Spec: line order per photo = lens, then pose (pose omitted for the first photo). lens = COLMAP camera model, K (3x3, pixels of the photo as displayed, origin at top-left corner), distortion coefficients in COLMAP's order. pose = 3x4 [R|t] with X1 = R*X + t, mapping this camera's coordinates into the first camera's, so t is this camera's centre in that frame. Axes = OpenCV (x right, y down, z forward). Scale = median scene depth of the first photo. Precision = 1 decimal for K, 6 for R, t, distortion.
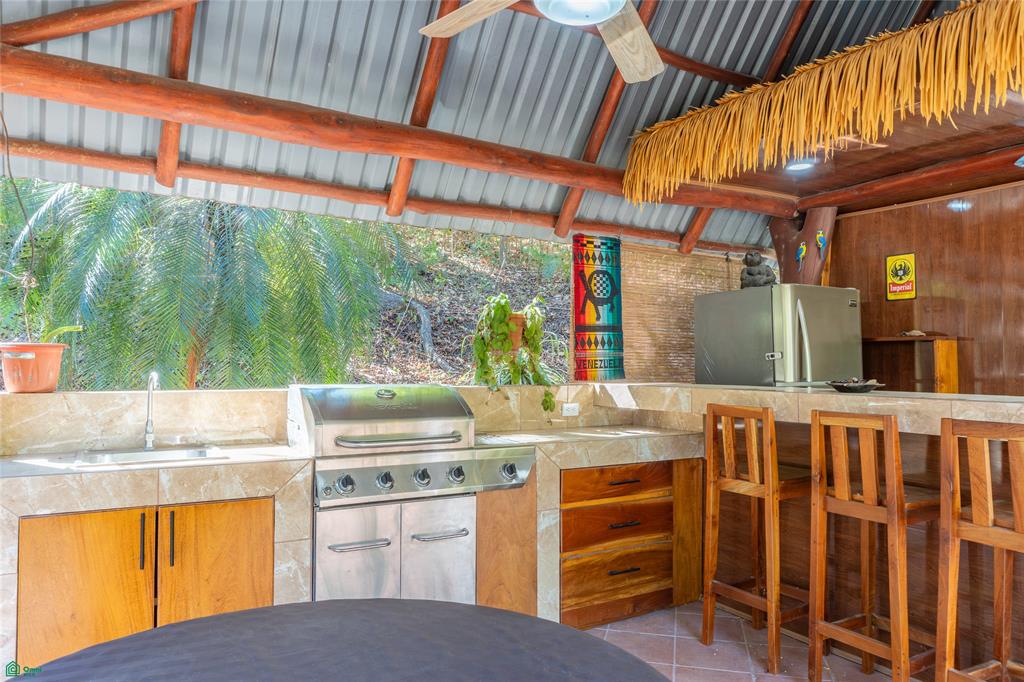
lens RADIAL K [[554.8, 0, 512.0], [0, 554.8, 341.0], [0, 0, 1]] dist [-0.002125, 0.000668]
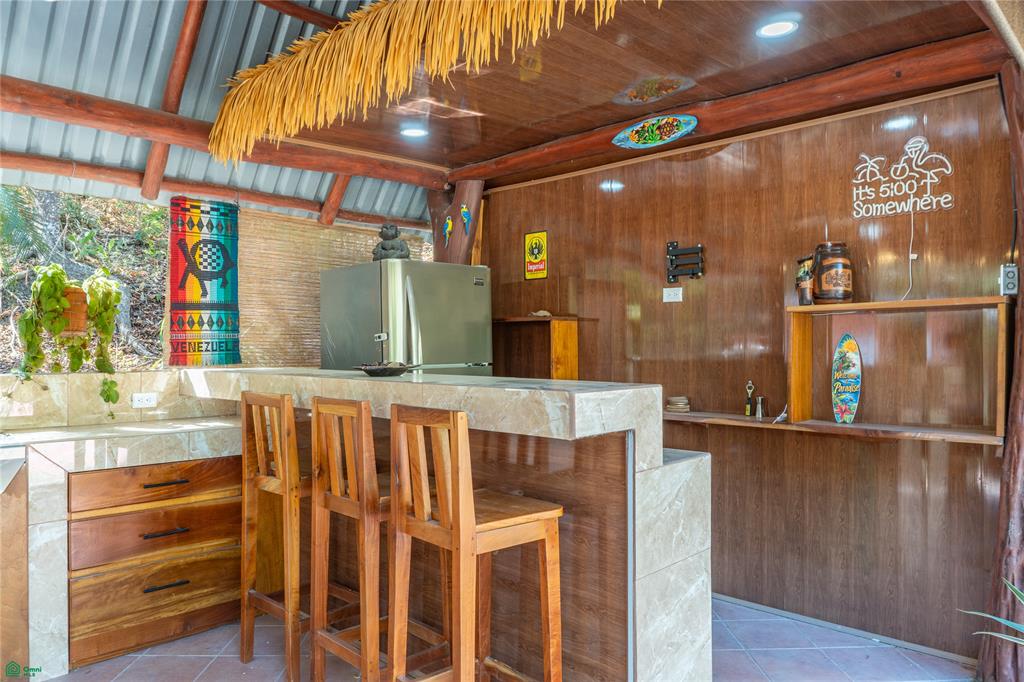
lens RADIAL K [[582.1, 0, 456.5], [0, 582.1, 335.9], [0, 0, 1]] dist [-0.001901, -0.000979]
pose [[0.981463, -0.001944, 0.191643, 0.393142], [-0.002095, 0.999780, 0.020870, 0.004192], [-0.191641, -0.020885, 0.981243, 0.026202]]
